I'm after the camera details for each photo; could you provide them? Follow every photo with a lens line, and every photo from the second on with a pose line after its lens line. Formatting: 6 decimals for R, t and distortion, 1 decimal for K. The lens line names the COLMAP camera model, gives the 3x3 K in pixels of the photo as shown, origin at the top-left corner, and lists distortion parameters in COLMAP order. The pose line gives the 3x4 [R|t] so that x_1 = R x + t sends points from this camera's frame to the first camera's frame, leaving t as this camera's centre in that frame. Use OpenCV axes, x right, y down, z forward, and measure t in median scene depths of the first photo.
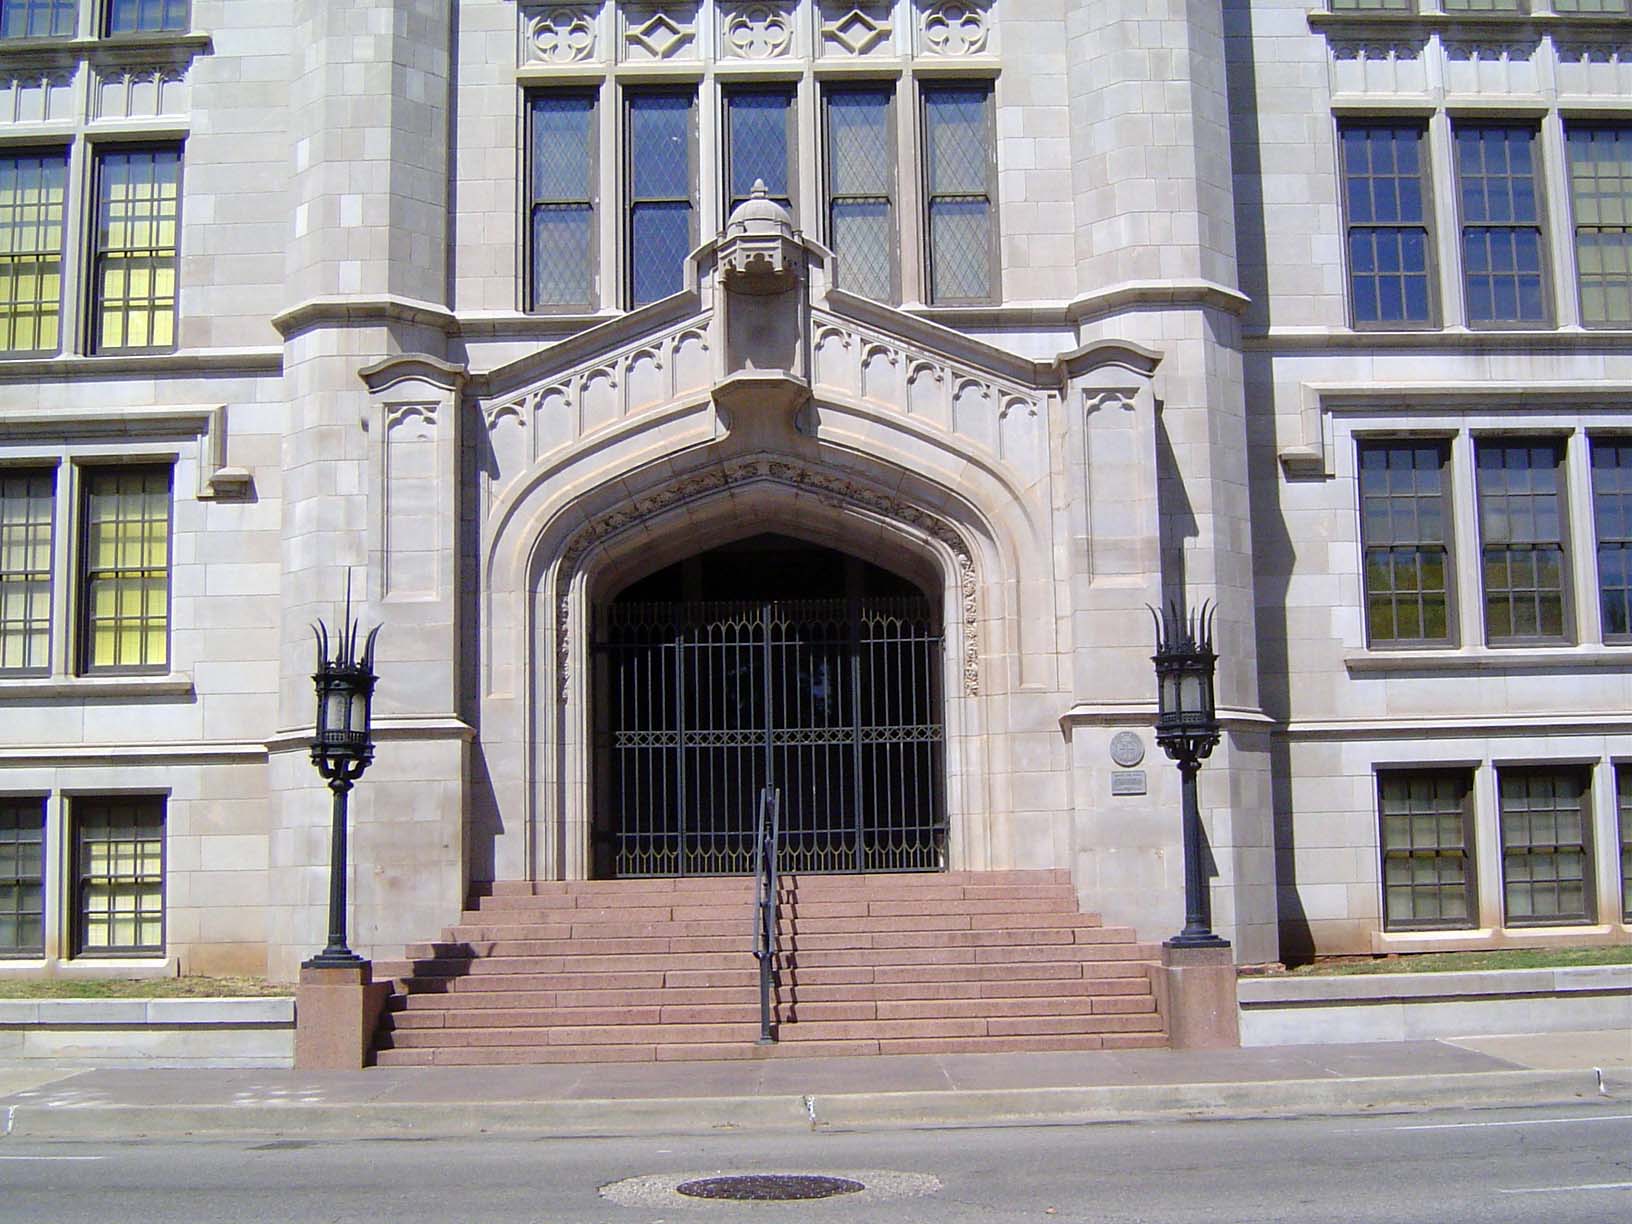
lens RADIAL K [[1891.4, 0, 815.6], [0, 1891.4, 650.8], [0, 0, 1]] dist [0.001651, -0.320547]
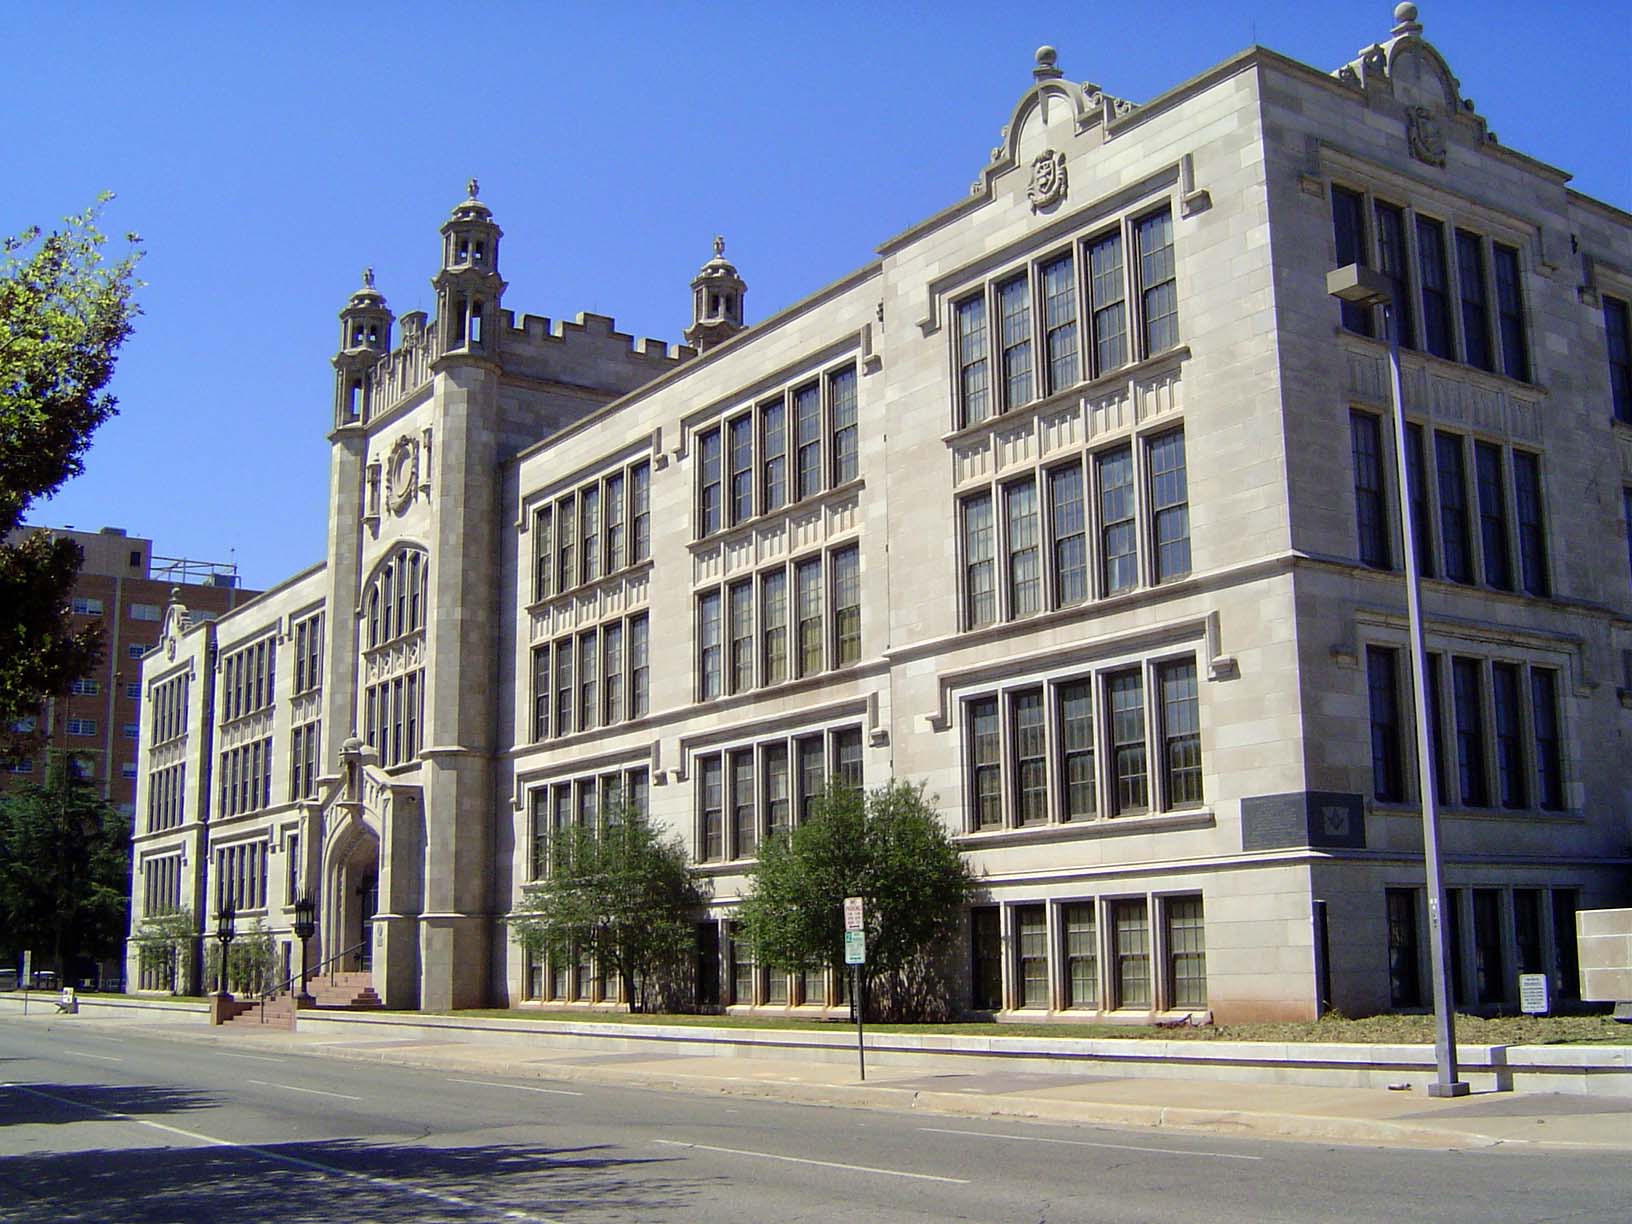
lens RADIAL K [[1857.9, 0, 834.2], [0, 1857.9, 610.2], [0, 0, 1]] dist [-0.123389, -0.018020]
pose [[0.552520, -0.145337, -0.820731, 0.673123], [0.100763, 0.989105, -0.107319, -0.013471], [0.827387, -0.023404, 0.561145, 0.003775]]
